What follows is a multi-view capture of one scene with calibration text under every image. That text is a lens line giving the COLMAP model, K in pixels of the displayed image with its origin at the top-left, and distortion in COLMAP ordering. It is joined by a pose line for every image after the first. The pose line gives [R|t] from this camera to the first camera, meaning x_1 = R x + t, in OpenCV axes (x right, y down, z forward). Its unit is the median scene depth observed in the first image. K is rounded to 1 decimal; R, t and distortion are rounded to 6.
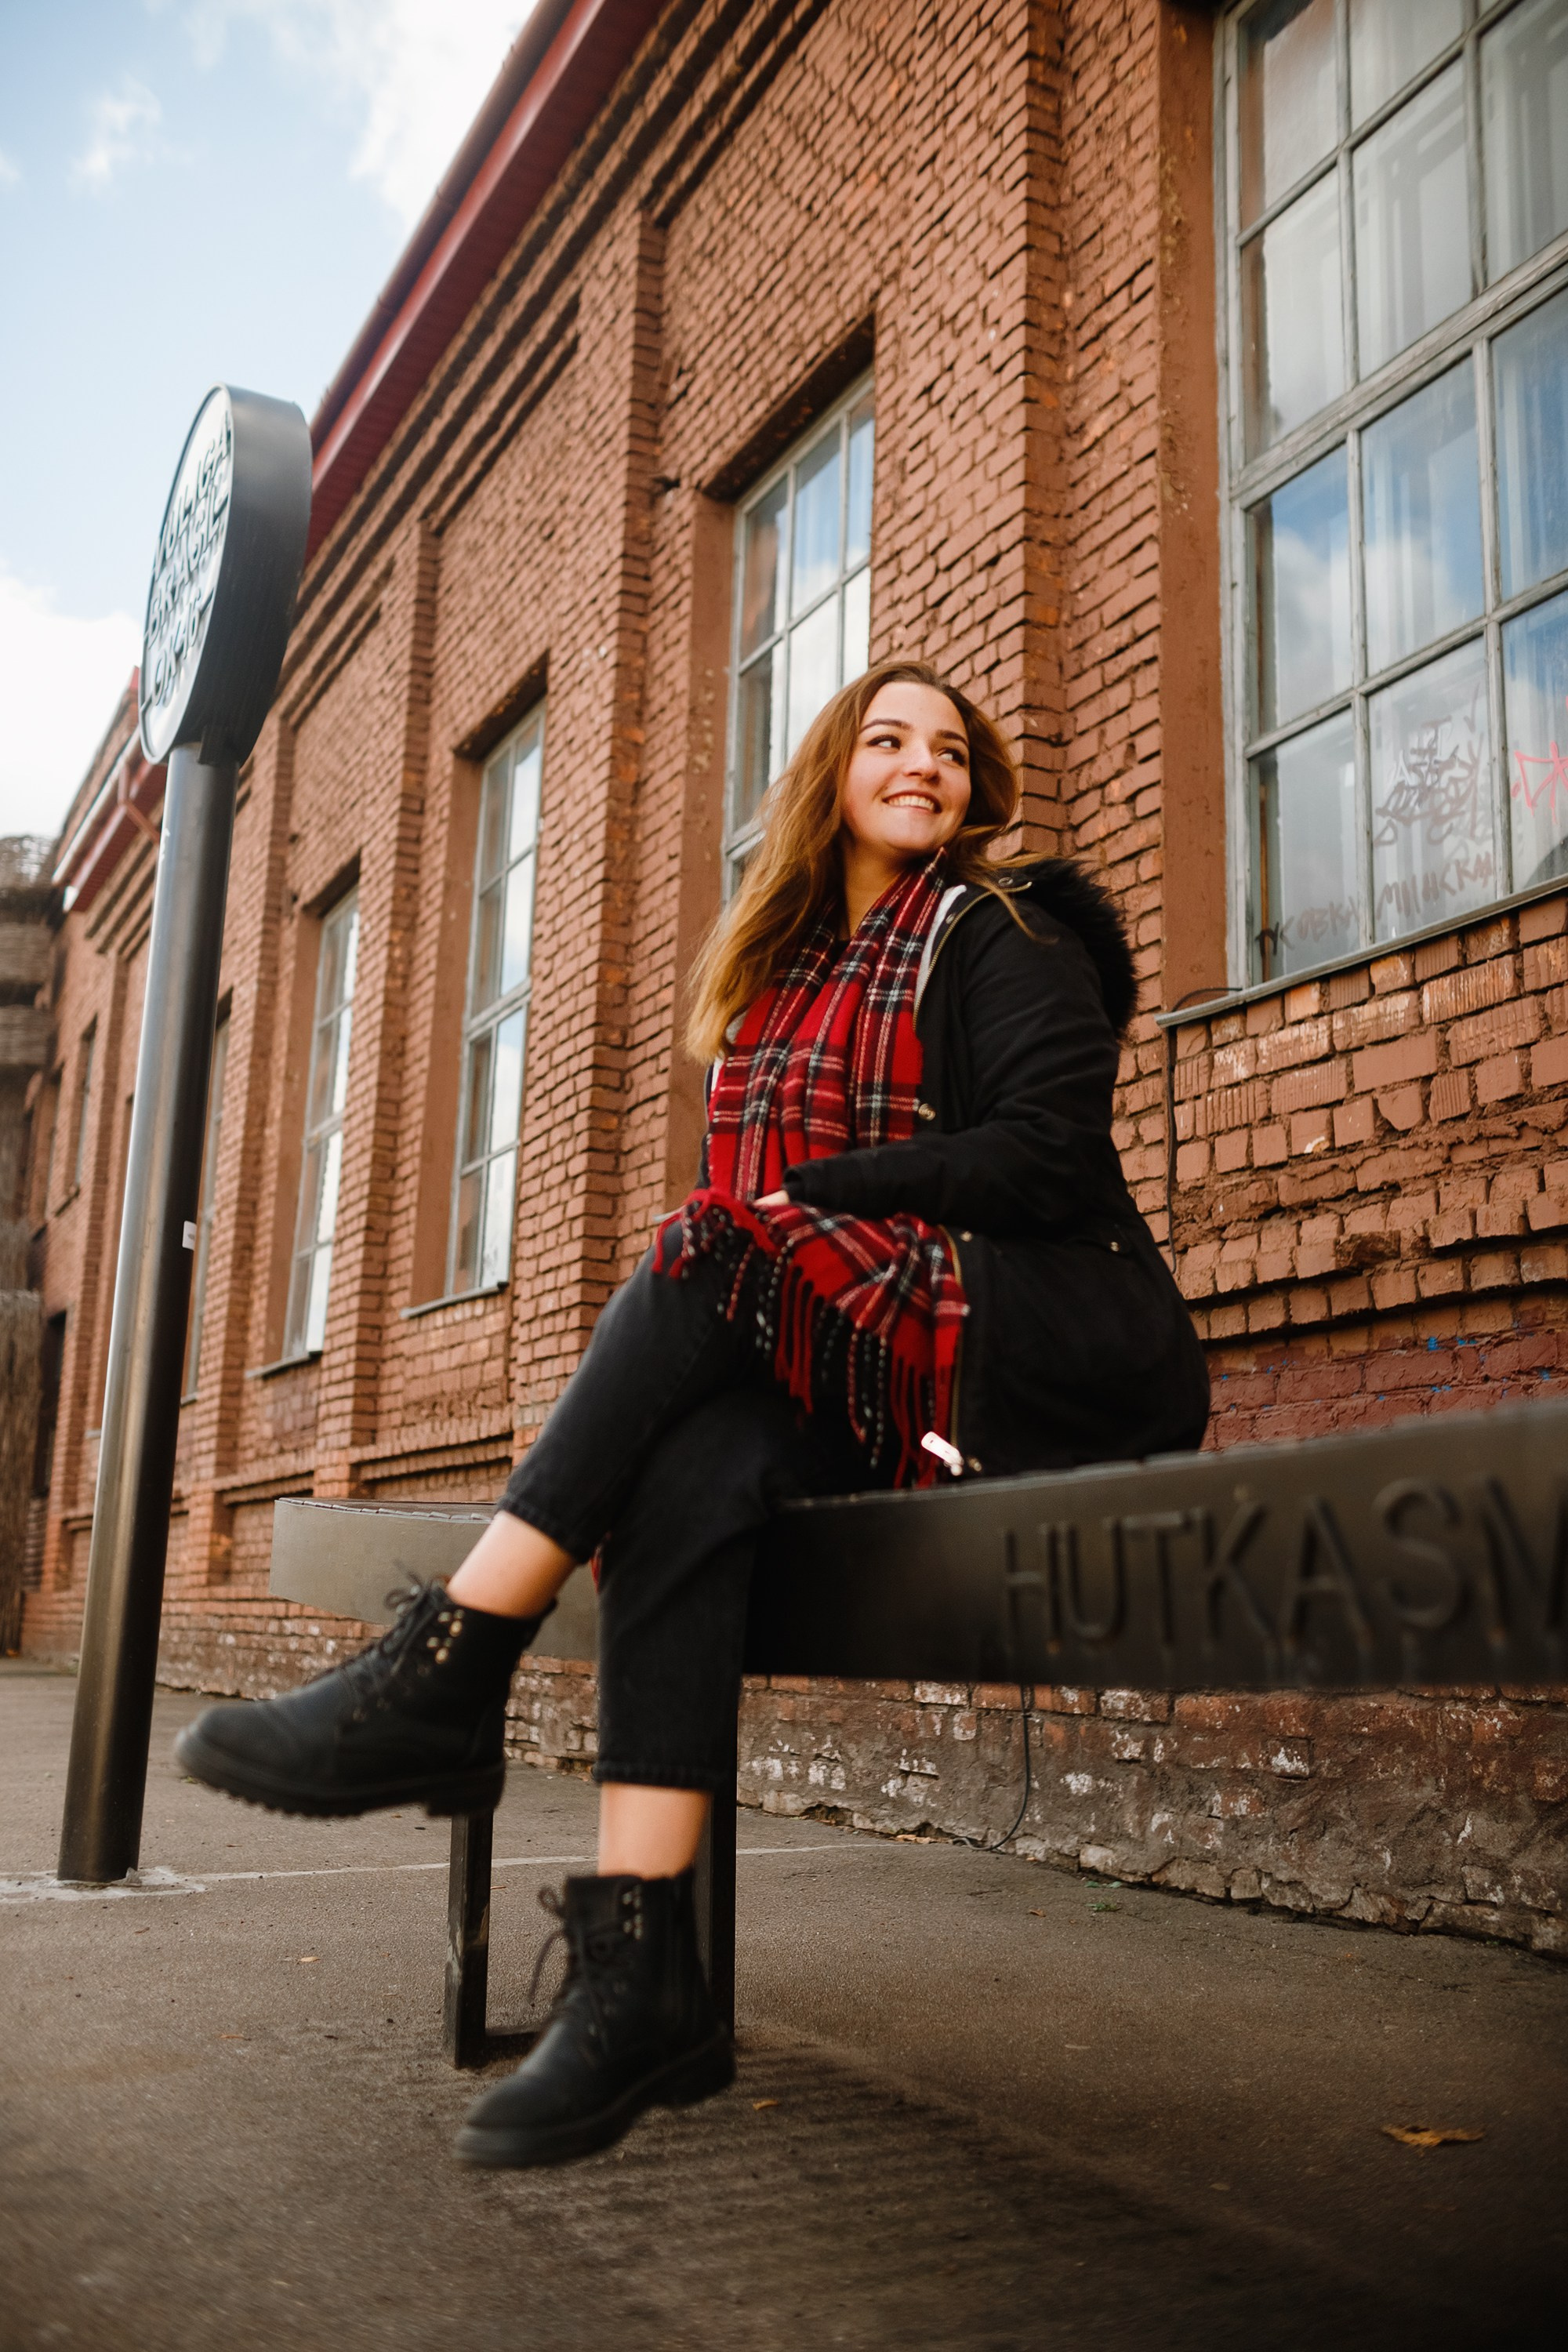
lens RADIAL K [[2050.1, 0, 784.0], [0, 2050.1, 1176.0], [0, 0, 1]] dist [-0.049178, 0.138816]
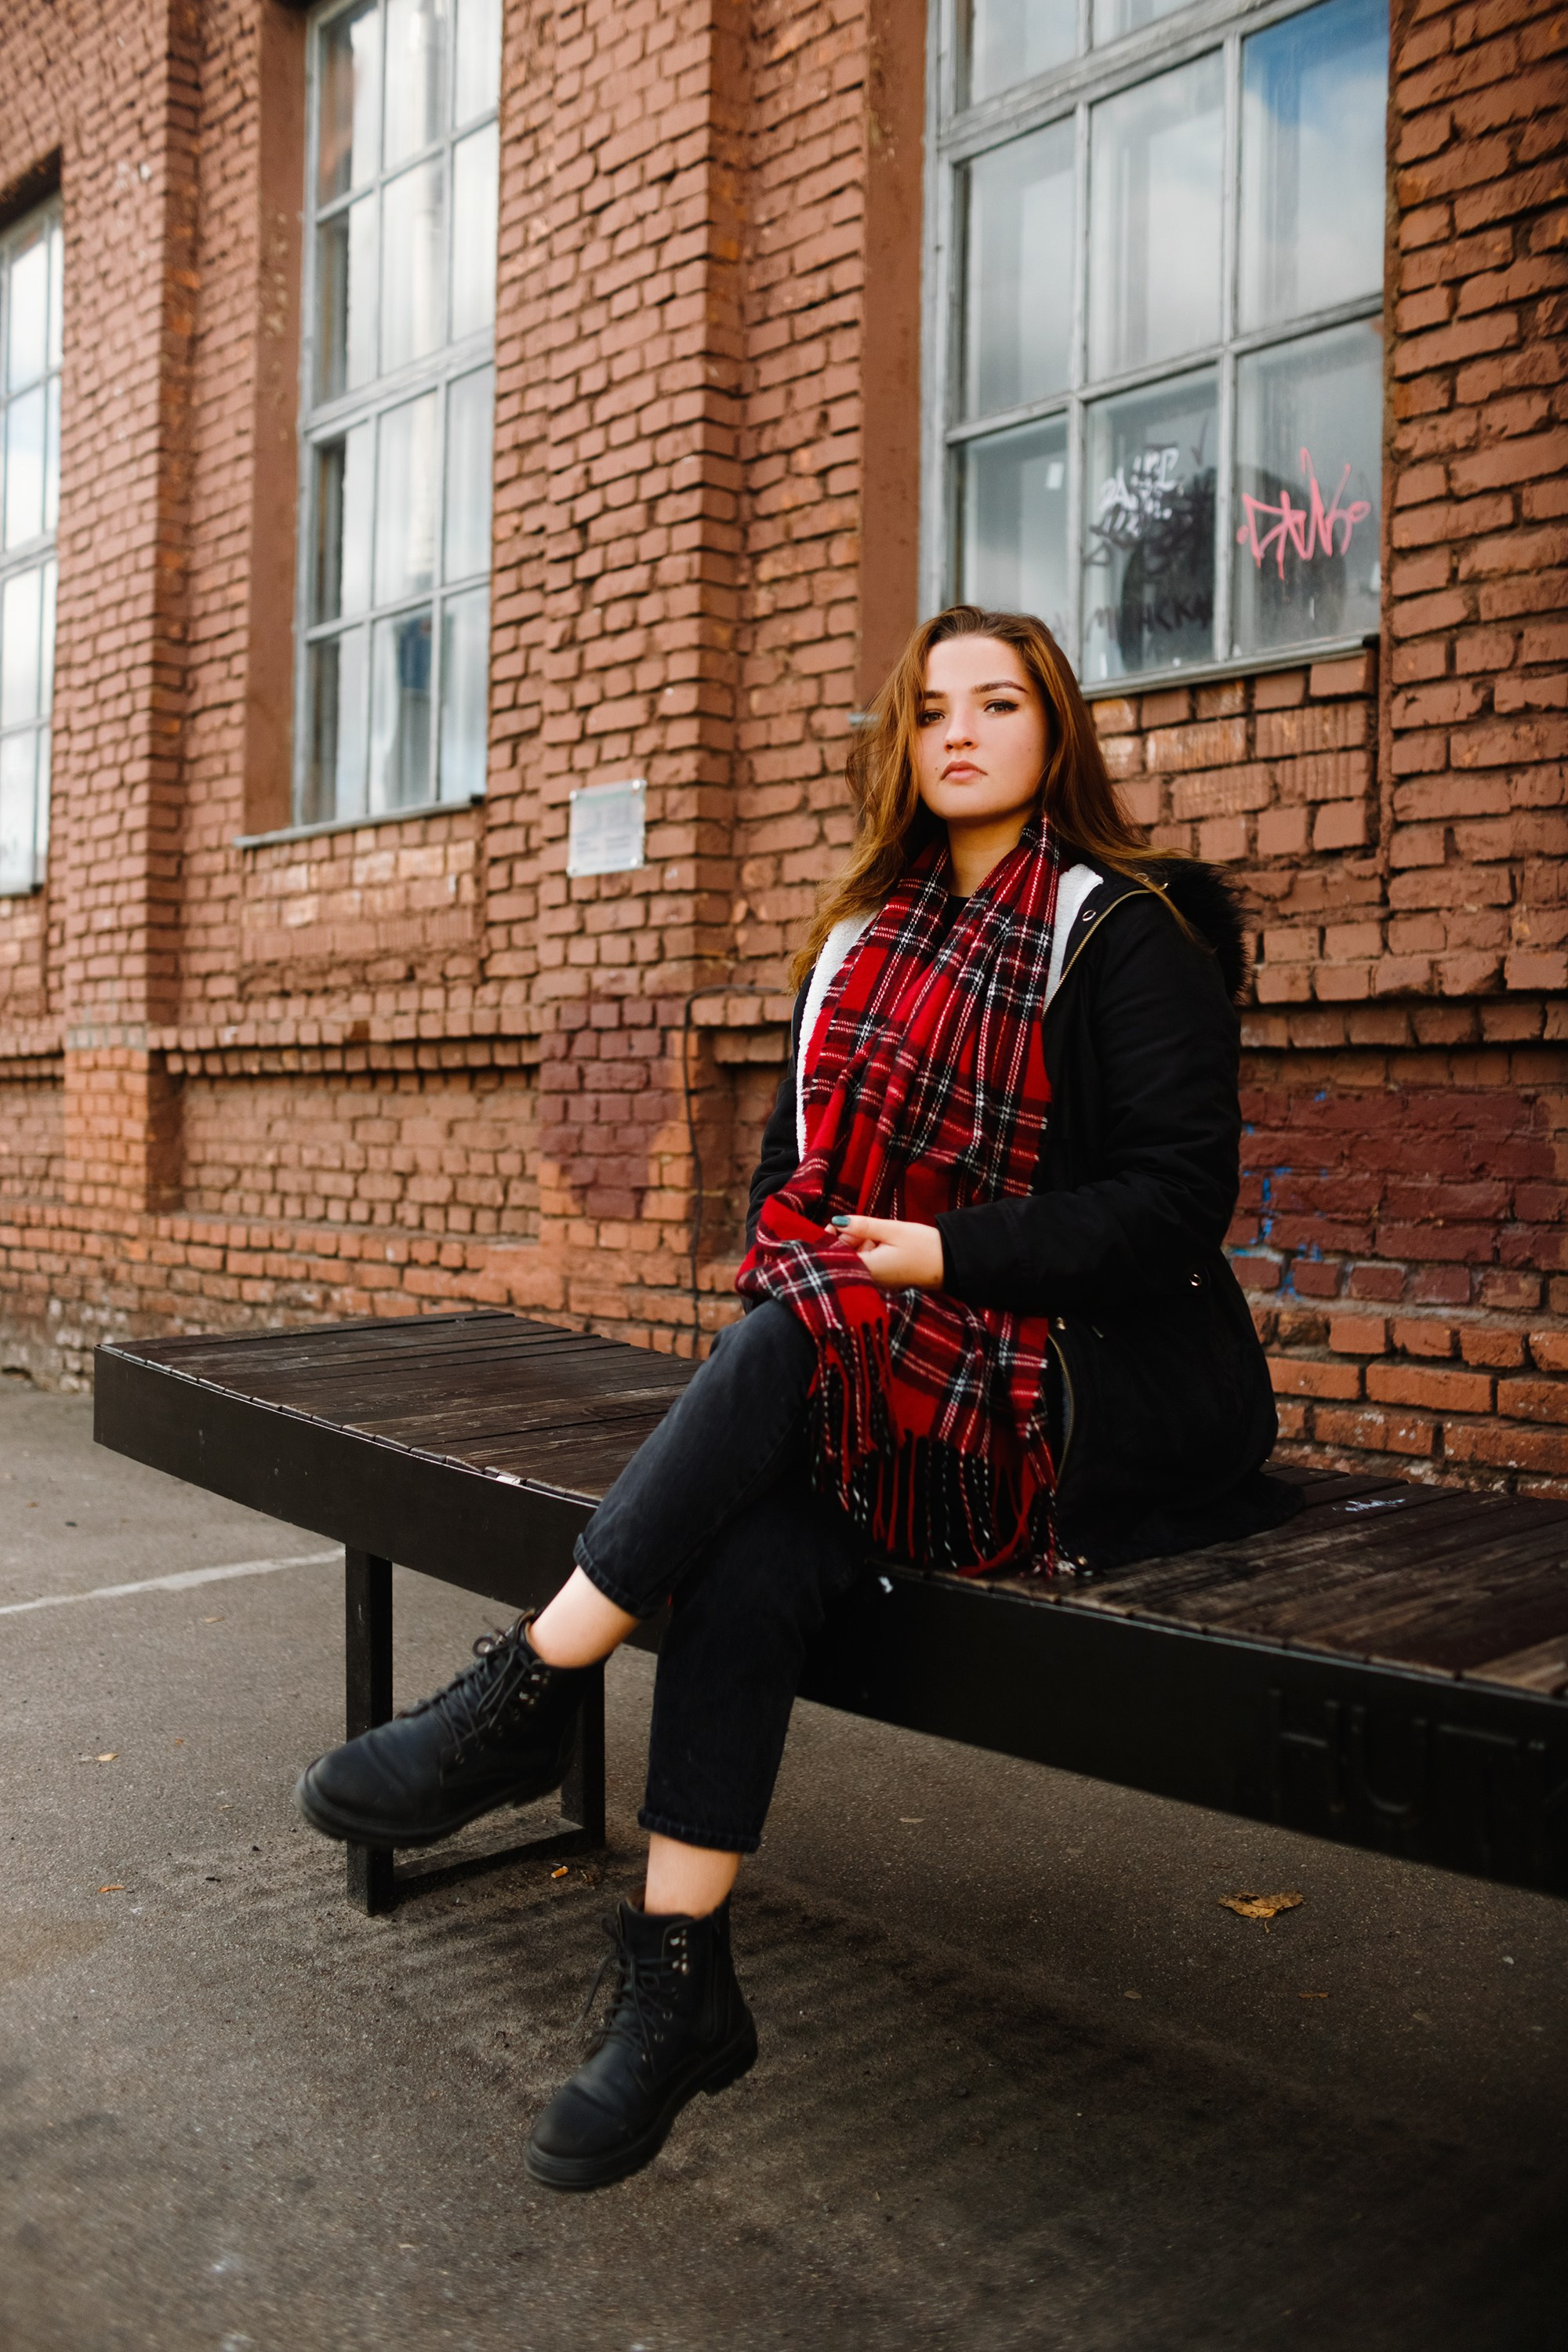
lens RADIAL K [[2101.1, 0, 695.4], [0, 2101.1, 1103.1], [0, 0, 1]] dist [-0.088890, 0.146619]
pose [[0.969347, -0.012903, 0.245357, -0.122420], [-0.040272, 0.976770, 0.210472, -0.092885], [-0.242373, -0.213902, 0.946309, 0.025406]]
